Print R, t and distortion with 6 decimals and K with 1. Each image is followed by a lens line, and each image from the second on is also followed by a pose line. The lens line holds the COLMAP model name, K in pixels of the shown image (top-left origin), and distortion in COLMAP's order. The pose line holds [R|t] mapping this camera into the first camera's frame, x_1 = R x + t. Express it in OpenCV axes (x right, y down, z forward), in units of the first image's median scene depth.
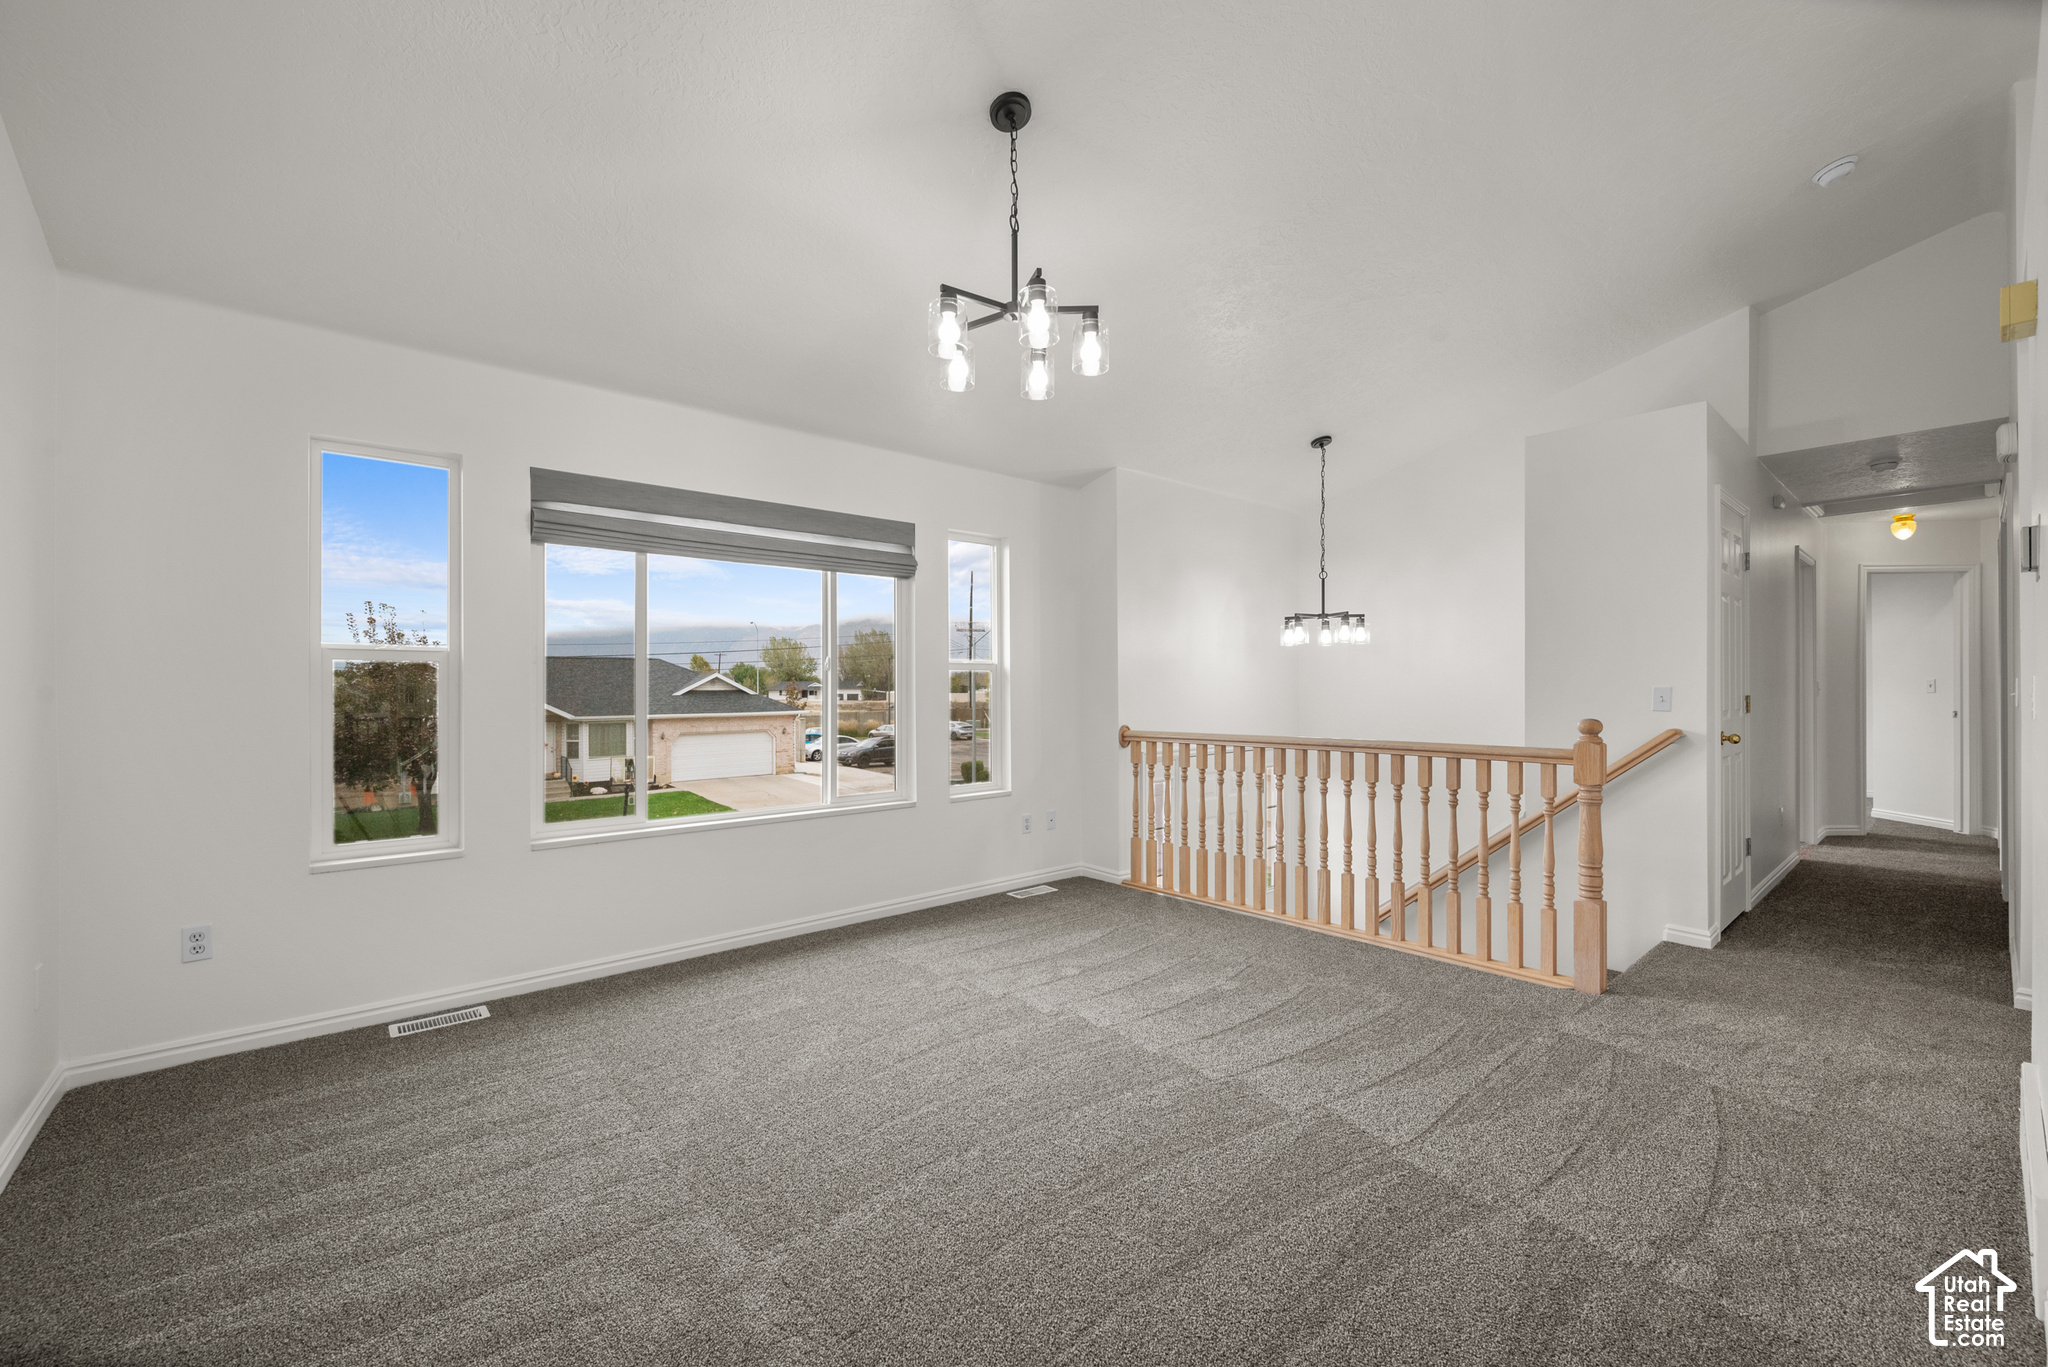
lens RADIAL K [[830.2, 0, 1025.7], [0, 830.2, 684.6], [0, 0, 1]] dist [0.003167, 0.000337]
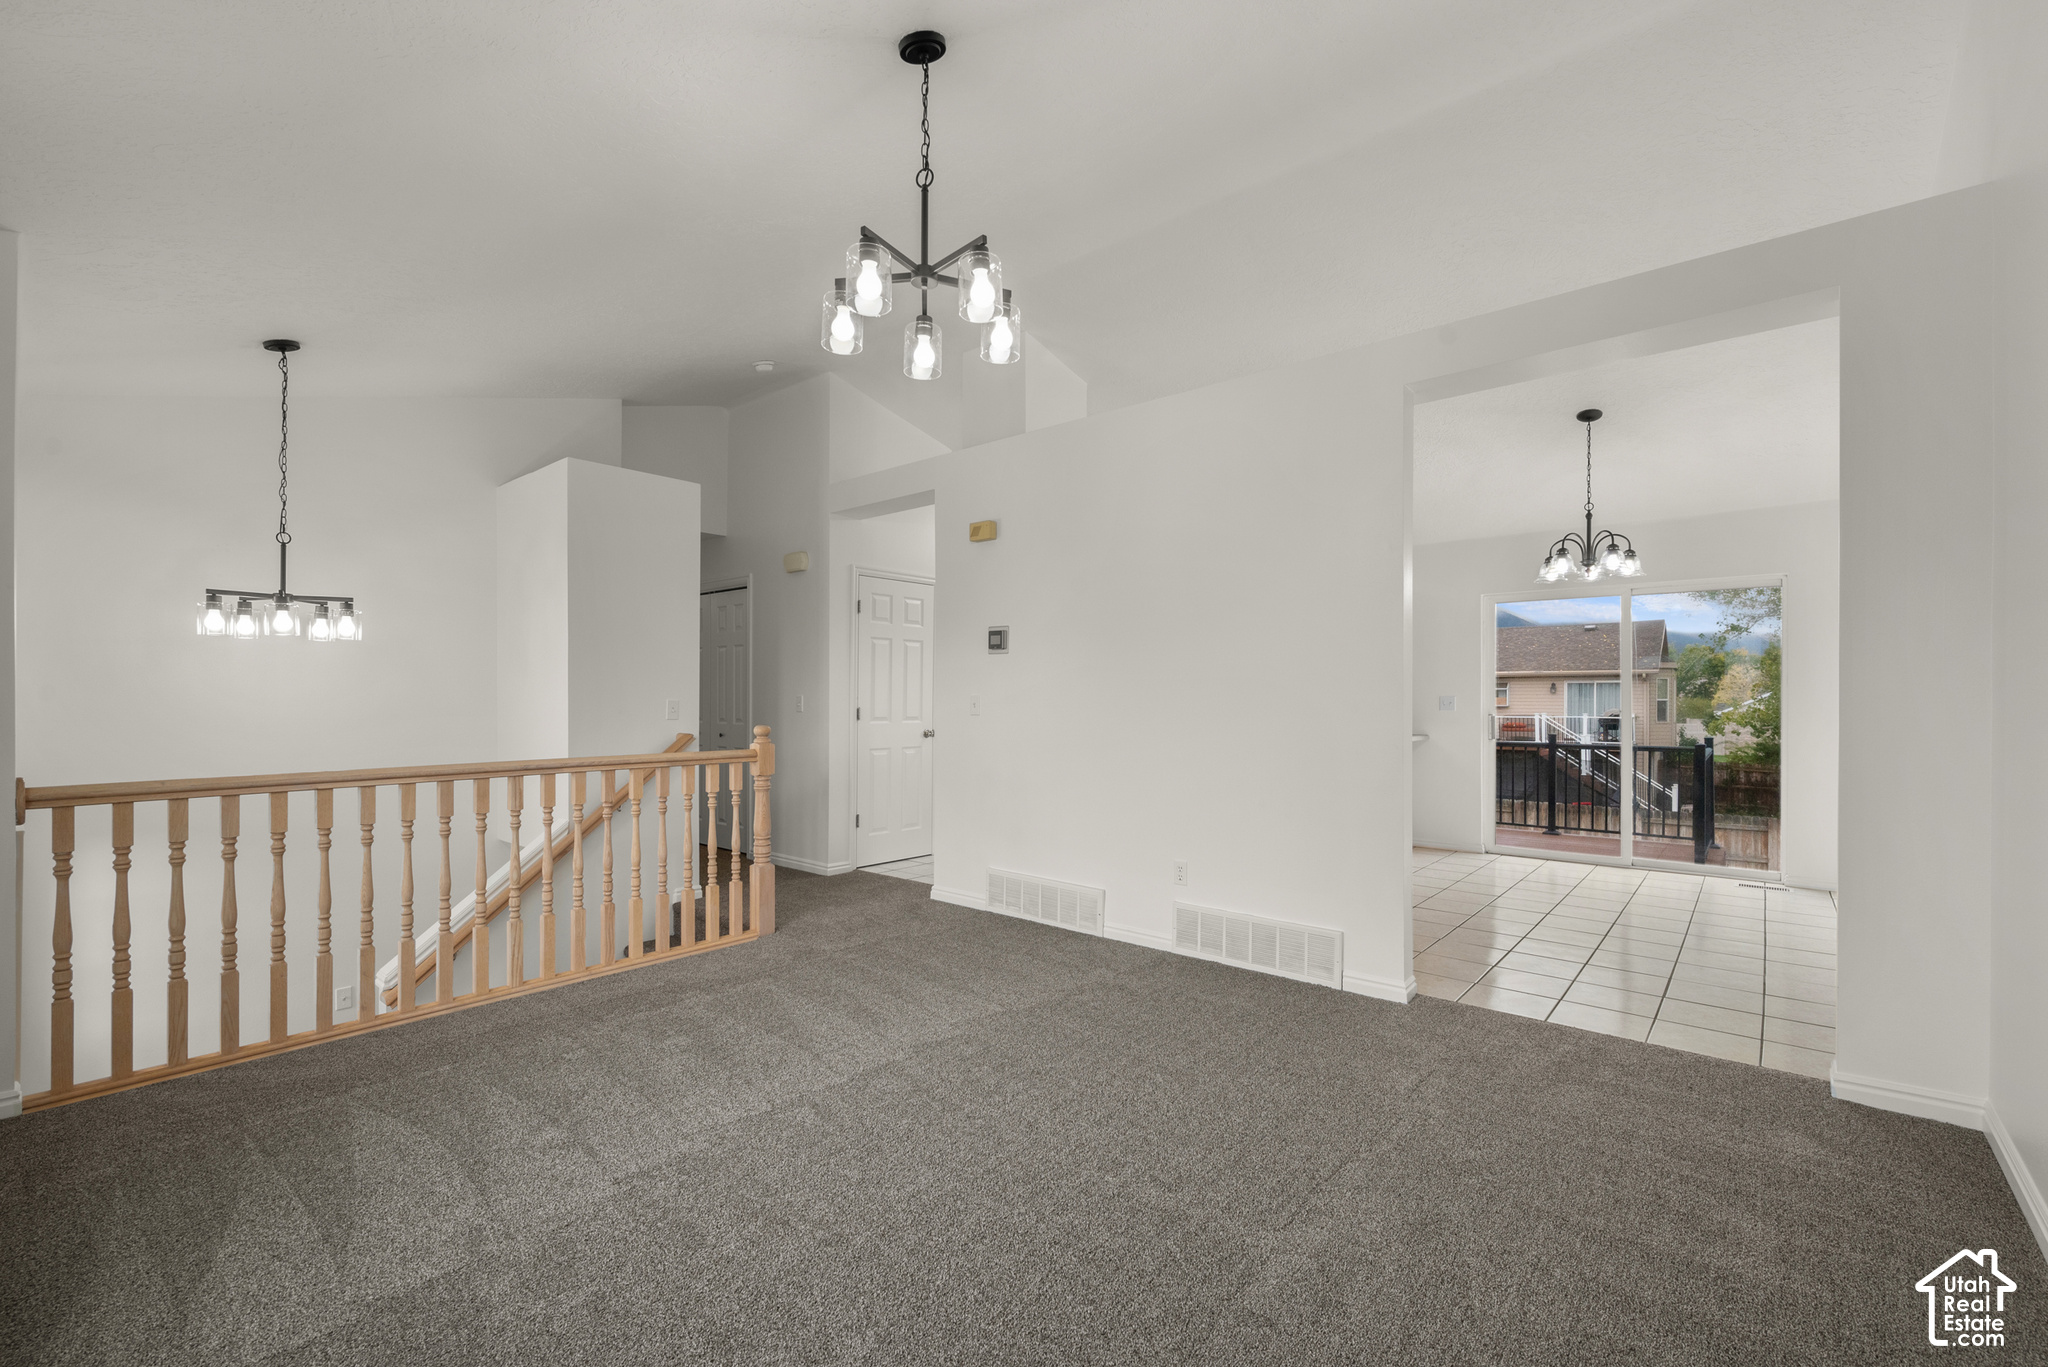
lens RADIAL K [[860.2, 0, 1045.8], [0, 860.2, 696.5], [0, 0, 1]] dist [0.000609, 0.000551]
pose [[-0.149880, 0.006446, 0.988683, -0.528738], [-0.006188, 0.999953, -0.007458, 0.002635], [-0.988685, -0.007236, -0.149833, 0.563349]]
